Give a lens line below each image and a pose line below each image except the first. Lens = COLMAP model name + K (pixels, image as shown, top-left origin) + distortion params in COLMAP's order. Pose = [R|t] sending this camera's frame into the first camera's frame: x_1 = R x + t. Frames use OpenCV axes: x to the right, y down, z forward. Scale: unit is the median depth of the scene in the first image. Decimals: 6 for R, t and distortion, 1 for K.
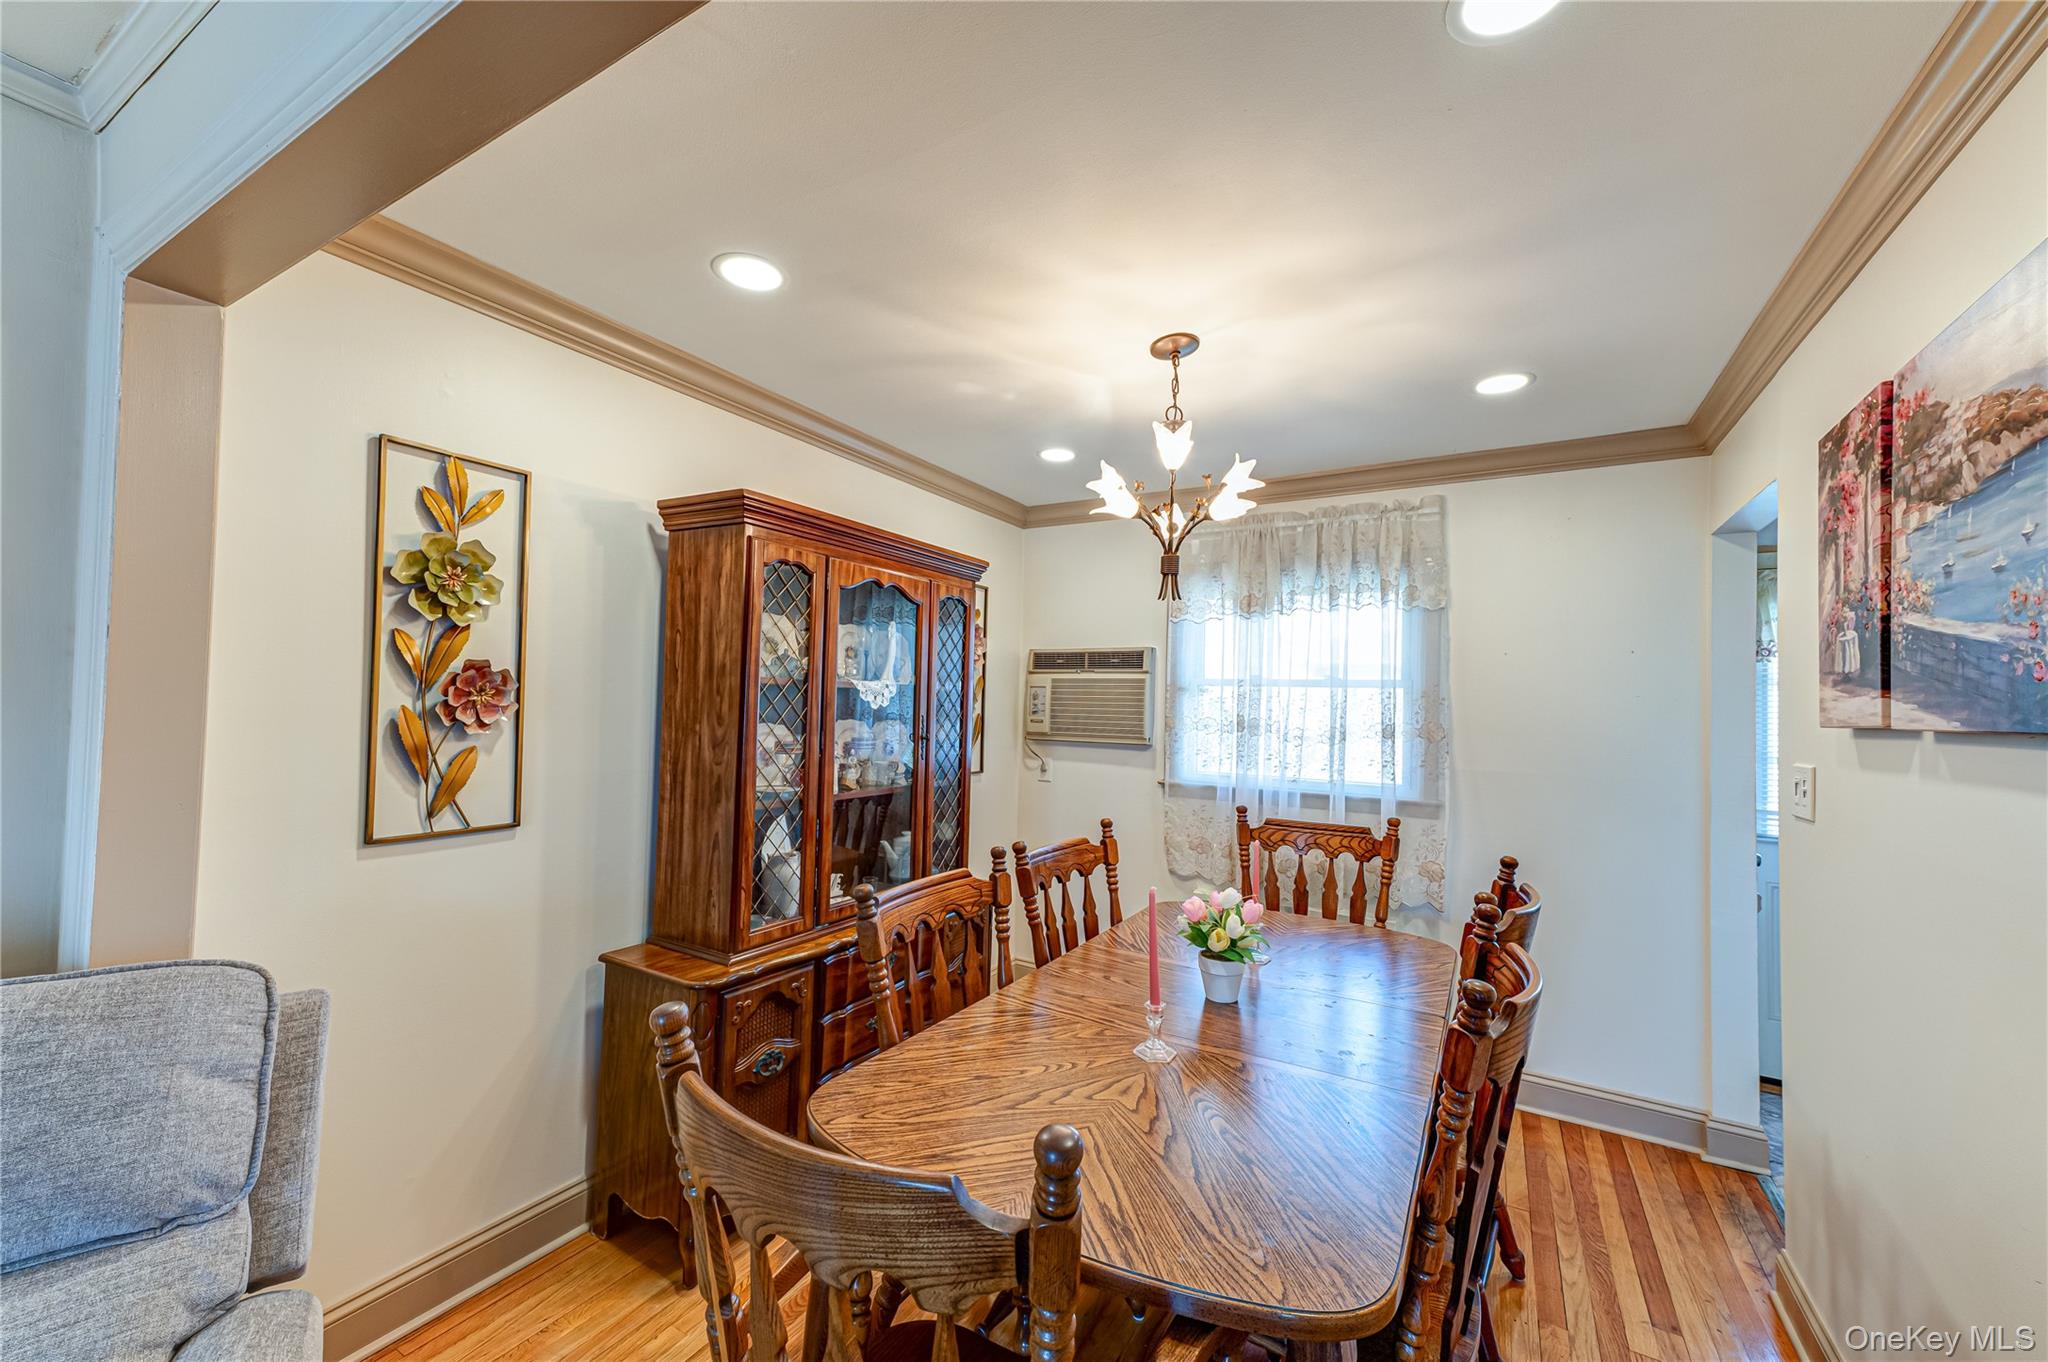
lens RADIAL K [[792.2, 0, 1028.4], [0, 792.2, 675.2], [0, 0, 1]] dist [0.004095, 0.000061]
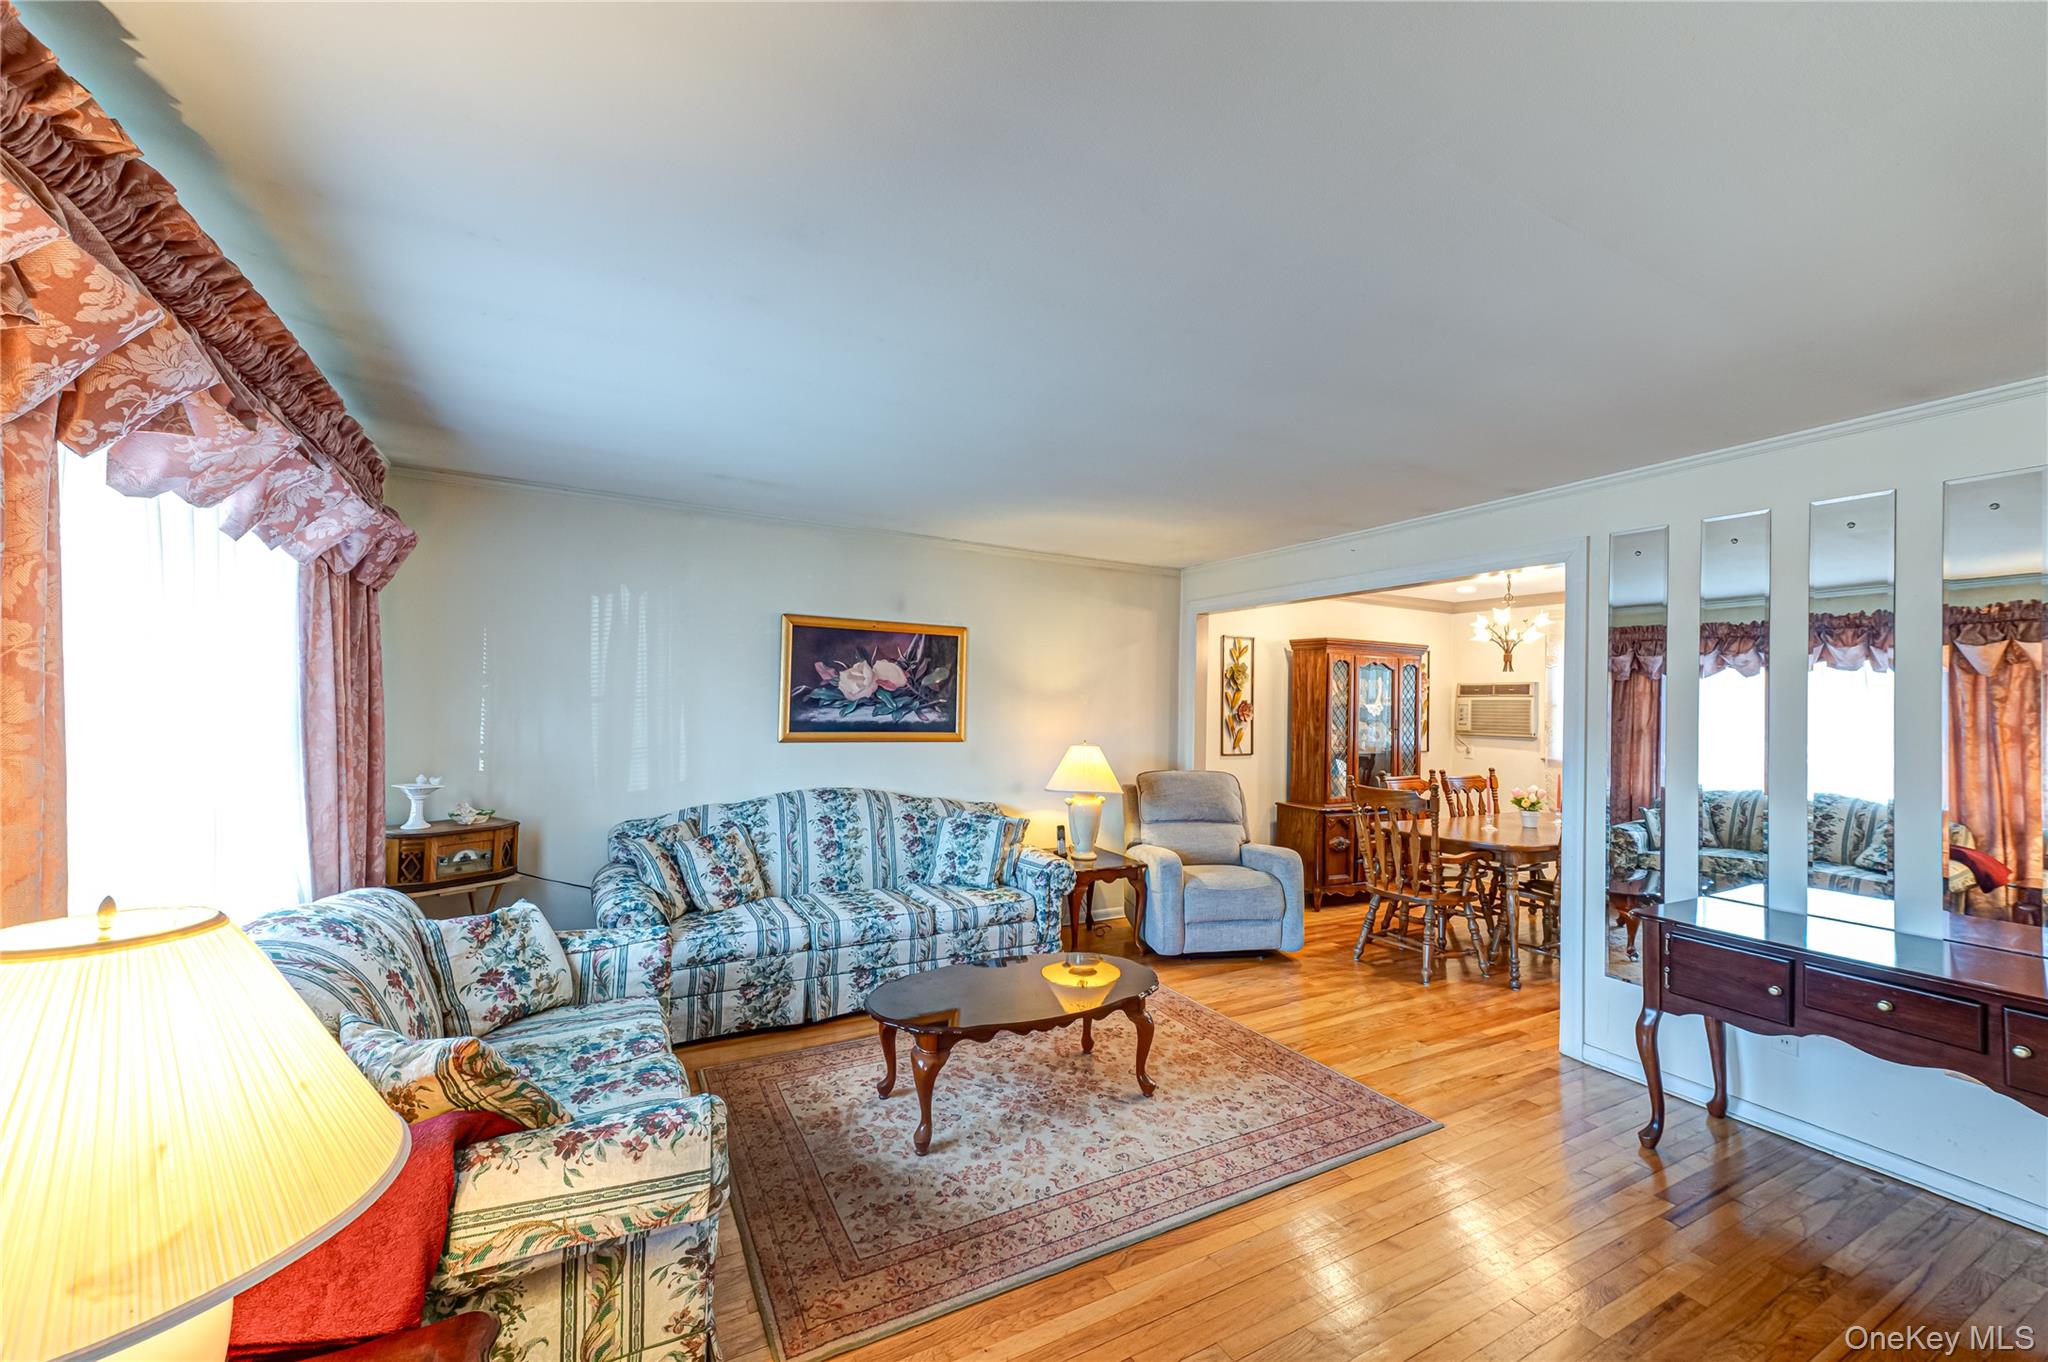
lens RADIAL K [[792.2, 0, 1018.9], [0, 792.2, 692.6], [0, 0, 1]] dist [0.004095, 0.000061]
pose [[0.854911, -0.015758, -0.518536, 0.135109], [0.018424, 0.999830, -0.000009, -0.050708], [0.518448, -0.009545, 0.855056, -1.676320]]
